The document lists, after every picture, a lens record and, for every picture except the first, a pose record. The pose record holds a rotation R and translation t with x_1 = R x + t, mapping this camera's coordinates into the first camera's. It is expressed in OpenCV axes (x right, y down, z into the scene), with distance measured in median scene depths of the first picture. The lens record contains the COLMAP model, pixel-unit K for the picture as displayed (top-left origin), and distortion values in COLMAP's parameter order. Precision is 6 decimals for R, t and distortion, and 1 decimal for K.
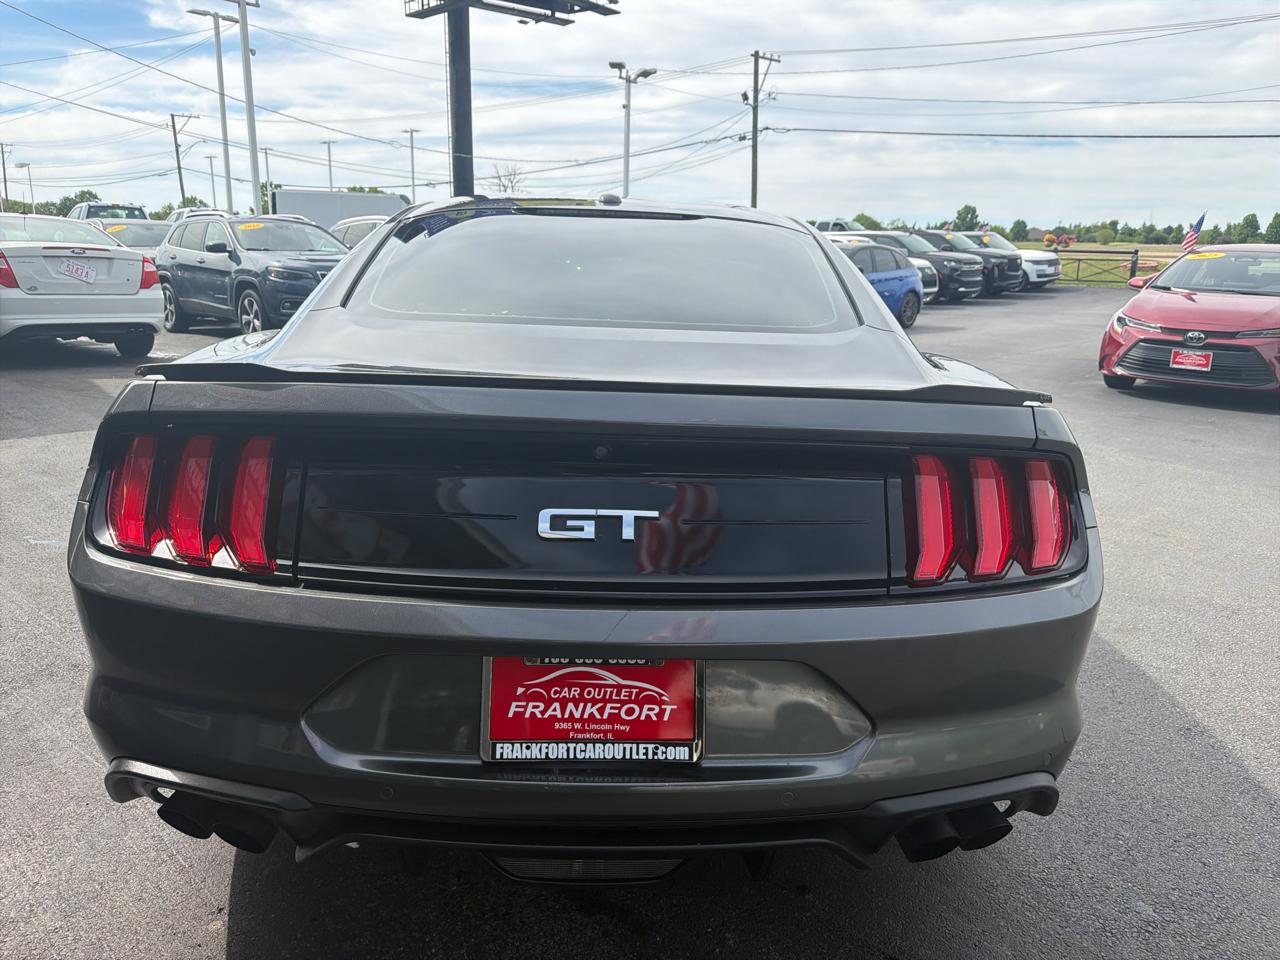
lens RADIAL K [[910.1, 0, 641.3], [0, 910.1, 474.1], [0, 0, 1]] dist [0.009132, -0.020706]
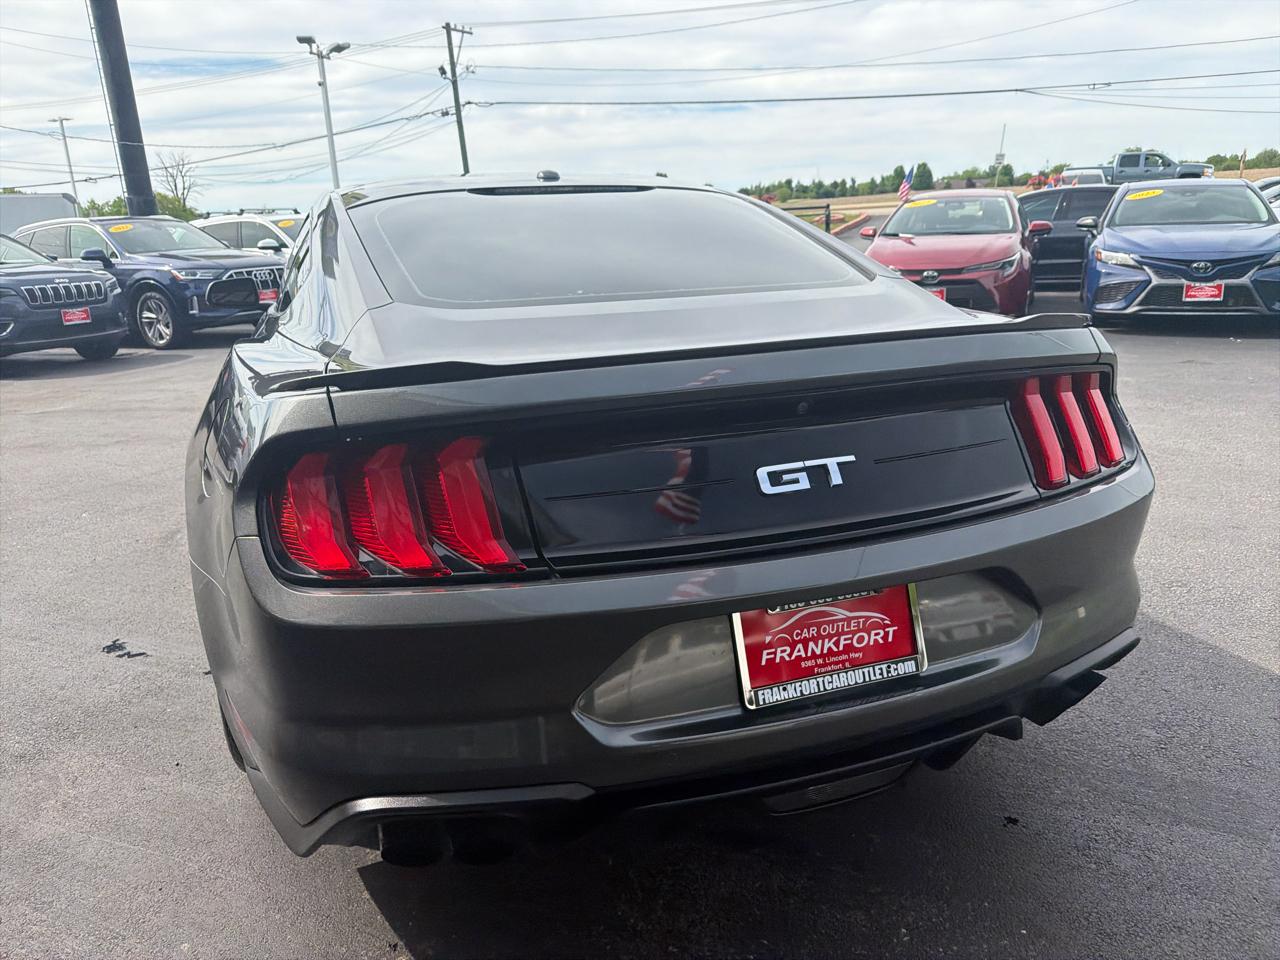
lens RADIAL K [[910.1, 0, 642.7], [0, 910.1, 486.2], [0, 0, 1]] dist [0.009132, -0.020706]
pose [[0.949602, -0.147480, 0.276596, -0.116157], [0.137401, 0.988955, 0.055586, -0.003825], [-0.281738, -0.014780, 0.959377, 0.005855]]
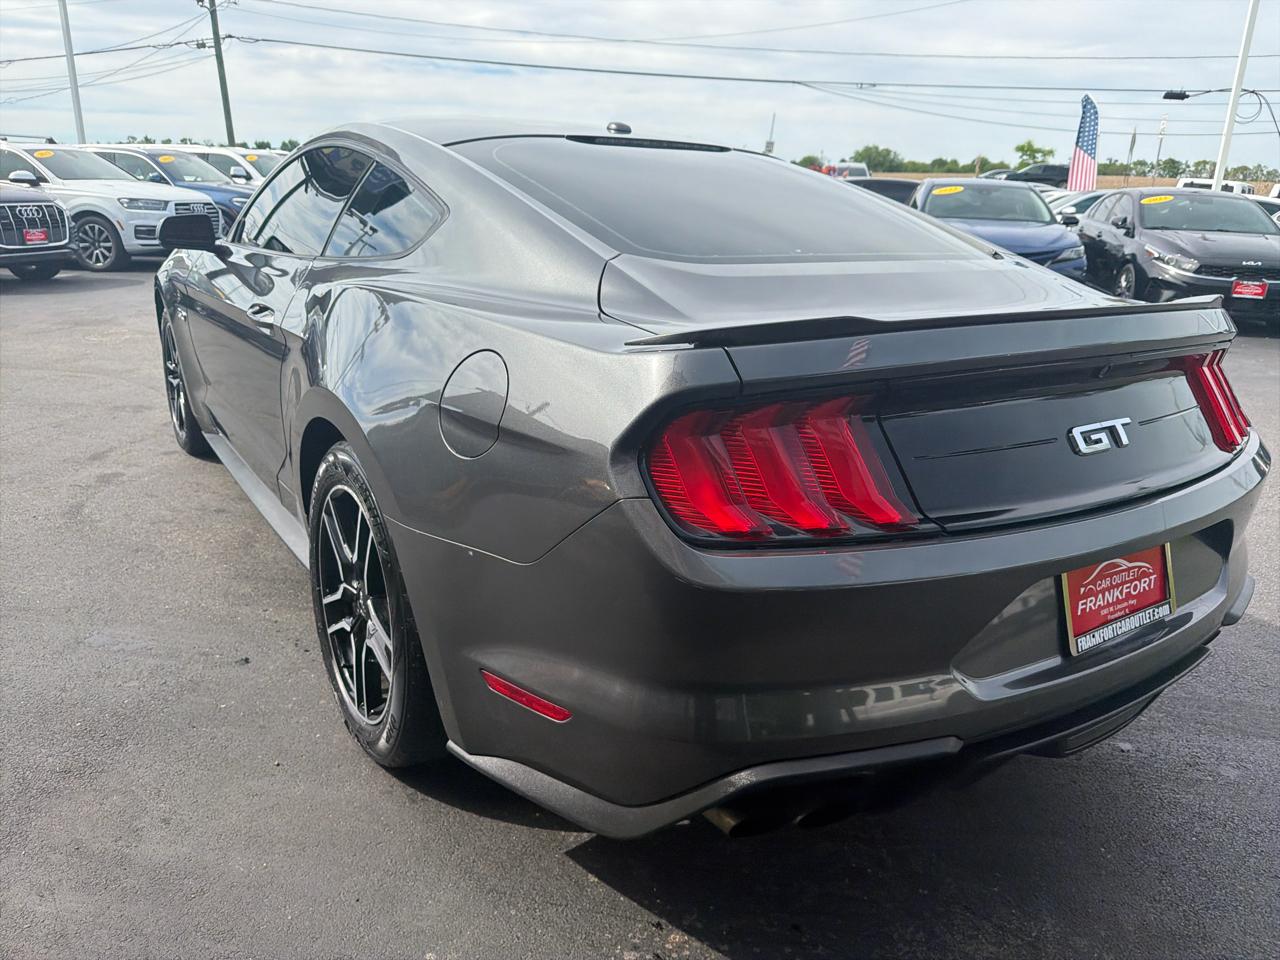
lens RADIAL K [[910.1, 0, 642.8], [0, 910.1, 481.6], [0, 0, 1]] dist [0.009132, -0.020706]
pose [[0.850448, -0.162350, 0.500381, -0.245434], [0.120353, 0.986006, 0.115360, -0.019549], [-0.512107, -0.037885, 0.858086, 0.067978]]
